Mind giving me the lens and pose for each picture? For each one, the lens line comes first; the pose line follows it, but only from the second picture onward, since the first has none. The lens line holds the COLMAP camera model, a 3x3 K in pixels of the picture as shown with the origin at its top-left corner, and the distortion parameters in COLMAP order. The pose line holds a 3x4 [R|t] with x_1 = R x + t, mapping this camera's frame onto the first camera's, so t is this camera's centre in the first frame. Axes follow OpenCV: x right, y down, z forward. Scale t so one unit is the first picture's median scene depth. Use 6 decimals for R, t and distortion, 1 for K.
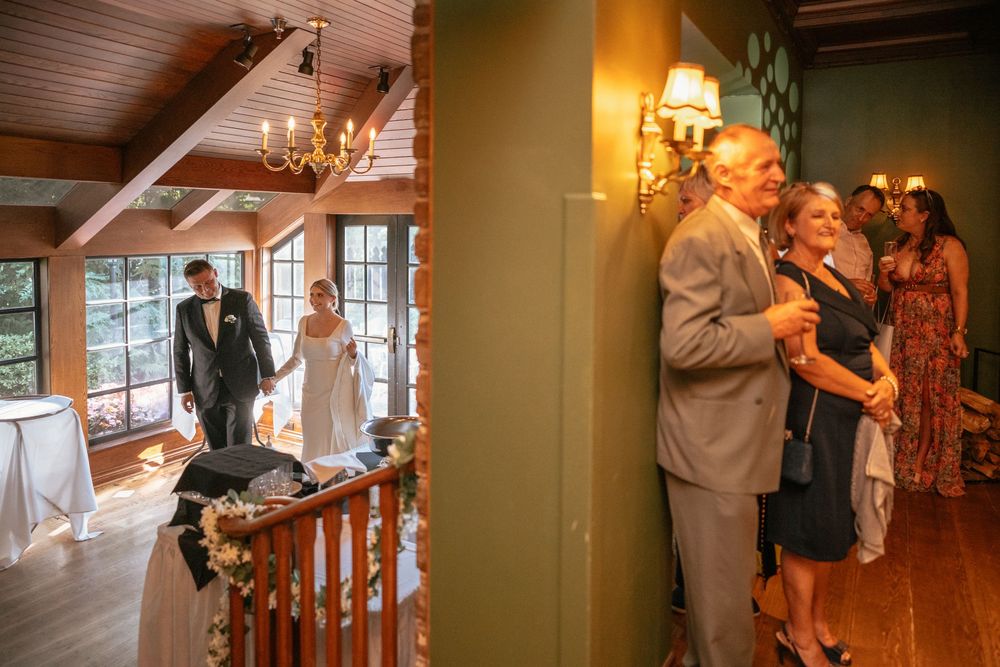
lens RADIAL K [[675.2, 0, 500.0], [0, 675.2, 333.5], [0, 0, 1]] dist [-0.006012, 0.035489]
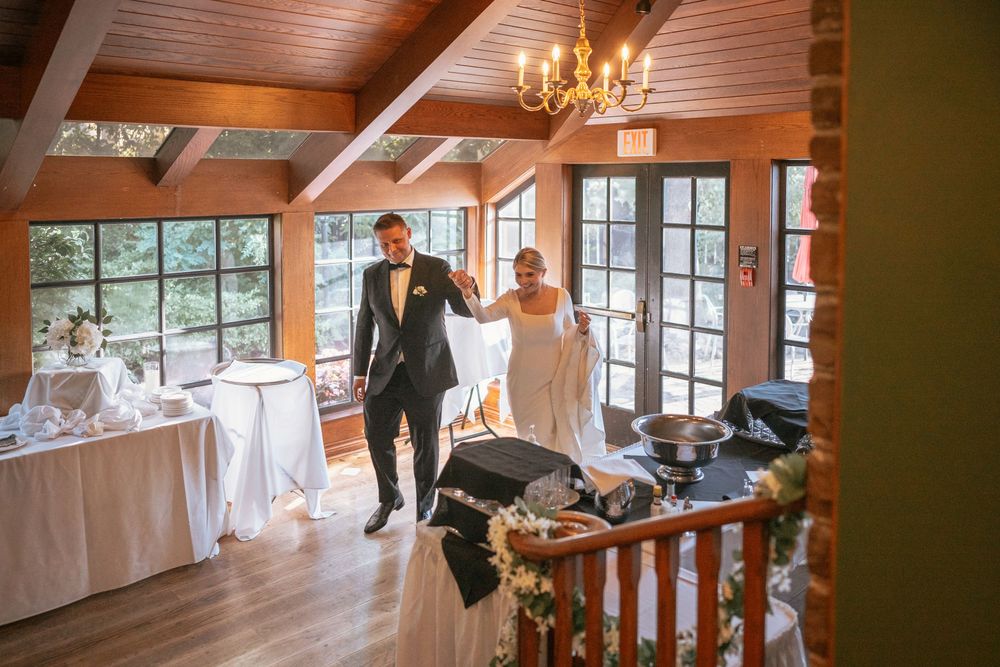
lens RADIAL K [[740.8, 0, 447.1], [0, 740.8, 319.9], [0, 0, 1]] dist [-0.003608, 0.011970]
pose [[0.957148, 0.045958, -0.285928, -0.147628], [-0.038438, 0.998753, 0.031863, -0.005896], [0.287036, -0.019507, 0.957721, 0.075297]]
